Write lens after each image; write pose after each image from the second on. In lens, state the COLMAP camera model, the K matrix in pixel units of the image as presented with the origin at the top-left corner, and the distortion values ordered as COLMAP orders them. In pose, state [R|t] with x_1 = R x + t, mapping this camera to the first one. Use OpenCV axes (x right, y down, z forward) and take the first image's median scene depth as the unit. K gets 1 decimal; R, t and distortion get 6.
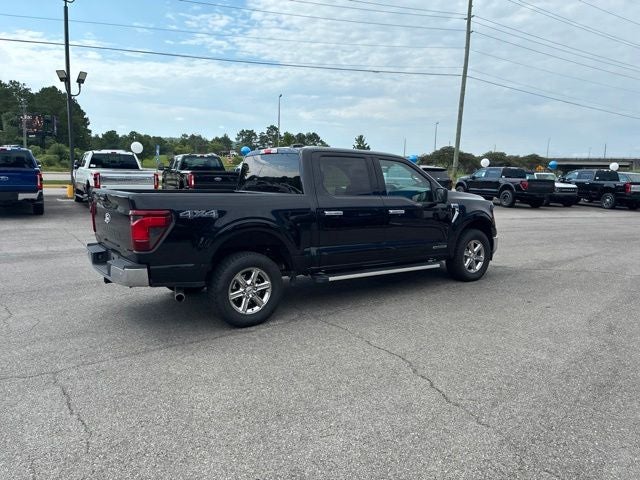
lens RADIAL K [[487.4, 0, 320.0], [0, 487.4, 240.6], [0, 0, 1]] dist [0.054433, -0.073978]
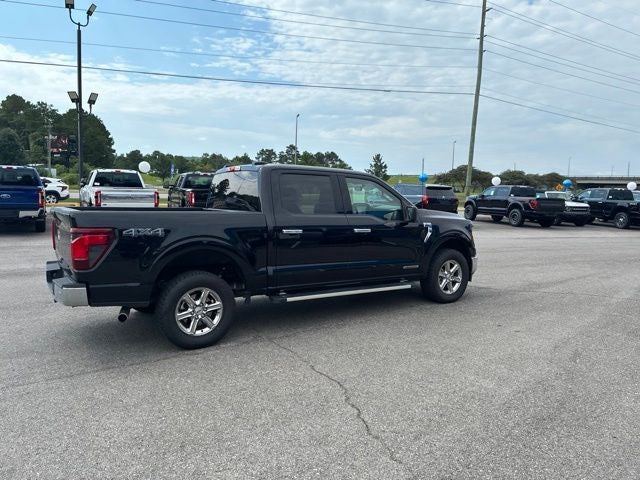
lens RADIAL K [[488.2, 0, 321.8], [0, 488.2, 237.8], [0, 0, 1]] dist [0.049608, -0.067096]
pose [[0.999301, 0.004884, -0.037074, 0.042570], [-0.006465, 0.999069, -0.042644, -0.001041], [0.036831, 0.042853, 0.998402, 0.009149]]
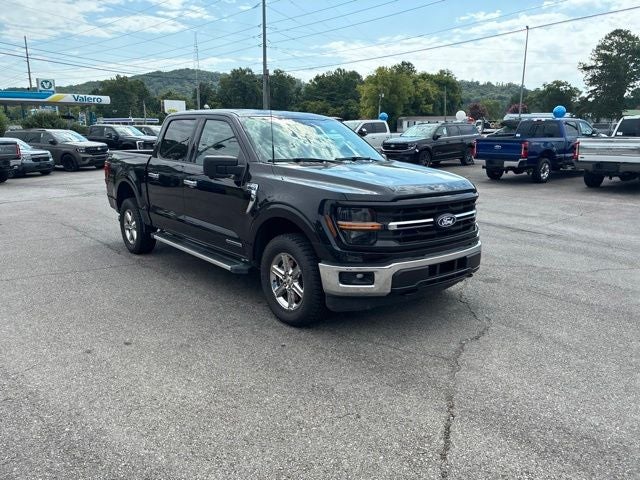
lens RADIAL K [[473.8, 0, 327.6], [0, 473.8, 244.8], [0, 0, 1]] dist [0.049688, -0.069180]
pose [[0.101917, 0.205236, -0.973392, 0.377052], [-0.138241, 0.971915, 0.190450, -0.054240], [0.985141, 0.115152, 0.127427, 0.430808]]
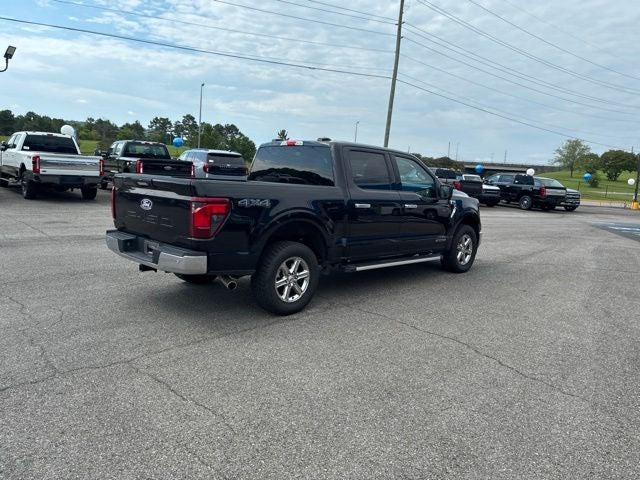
lens RADIAL K [[488.2, 0, 321.8], [0, 488.2, 237.8], [0, 0, 1]] dist [0.049608, -0.067096]
pose [[0.984512, 0.016556, 0.174532, -0.081903], [-0.017376, 0.999844, 0.003171, 0.003614], [-0.174452, -0.006154, 0.984646, -0.004103]]
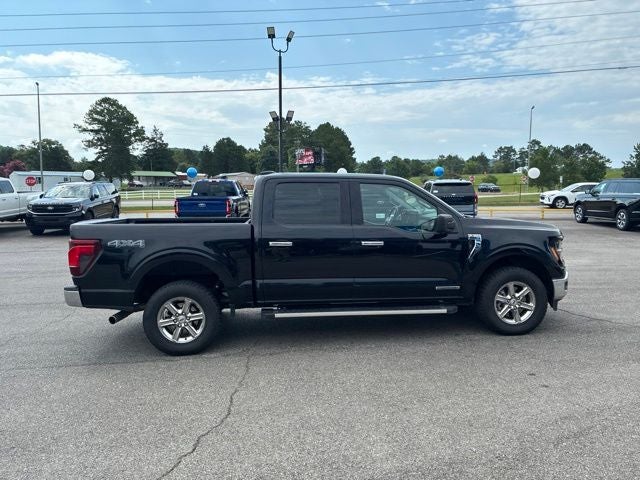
lens RADIAL K [[482.8, 0, 320.7], [0, 482.8, 239.7], [0, 0, 1]] dist [0.051394, -0.065559]
pose [[0.869116, 0.020885, -0.494167, 0.187914], [-0.040838, 0.998727, -0.029614, -0.013982], [0.492919, 0.045919, 0.868863, 0.082058]]
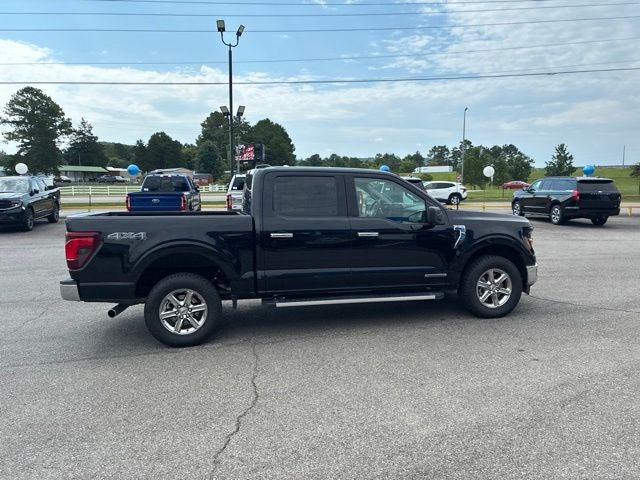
lens RADIAL K [[485.5, 0, 320.5], [0, 485.5, 238.9], [0, 0, 1]] dist [0.034427, -0.034531]
pose [[0.923946, 0.014897, -0.382233, 0.158179], [-0.028689, 0.999126, -0.030409, -0.008010], [0.381446, 0.039062, 0.923566, 0.052459]]
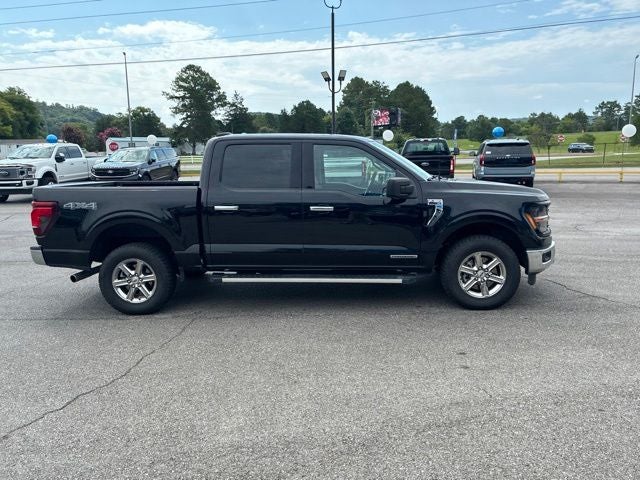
lens RADIAL K [[482.6, 0, 317.8], [0, 482.6, 236.8], [0, 0, 1]] dist [0.047465, -0.058379]
pose [[0.773148, 0.071388, -0.630195, 0.250809], [-0.053232, 0.997443, 0.047683, -0.018888], [0.631988, -0.003320, 0.774971, 0.140163]]
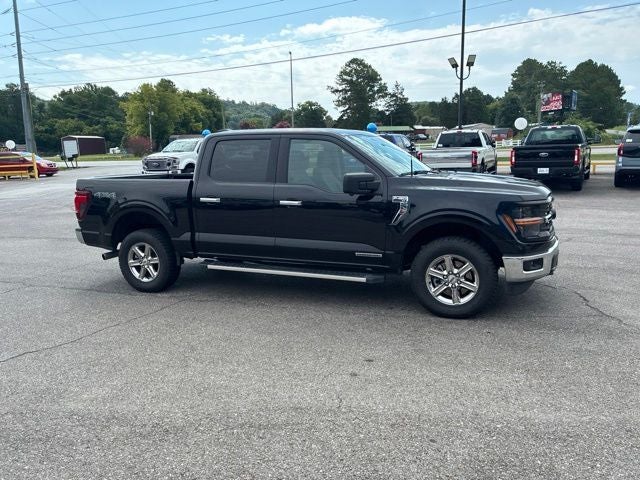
lens RADIAL K [[480.0, 0, 321.3], [0, 480.0, 233.1], [0, 0, 1]] dist [0.040634, -0.049084]
pose [[0.532308, 0.110698, -0.839282, 0.329714], [-0.077096, 0.993633, 0.082159, -0.029712], [0.843033, 0.020971, 0.537453, 0.230062]]
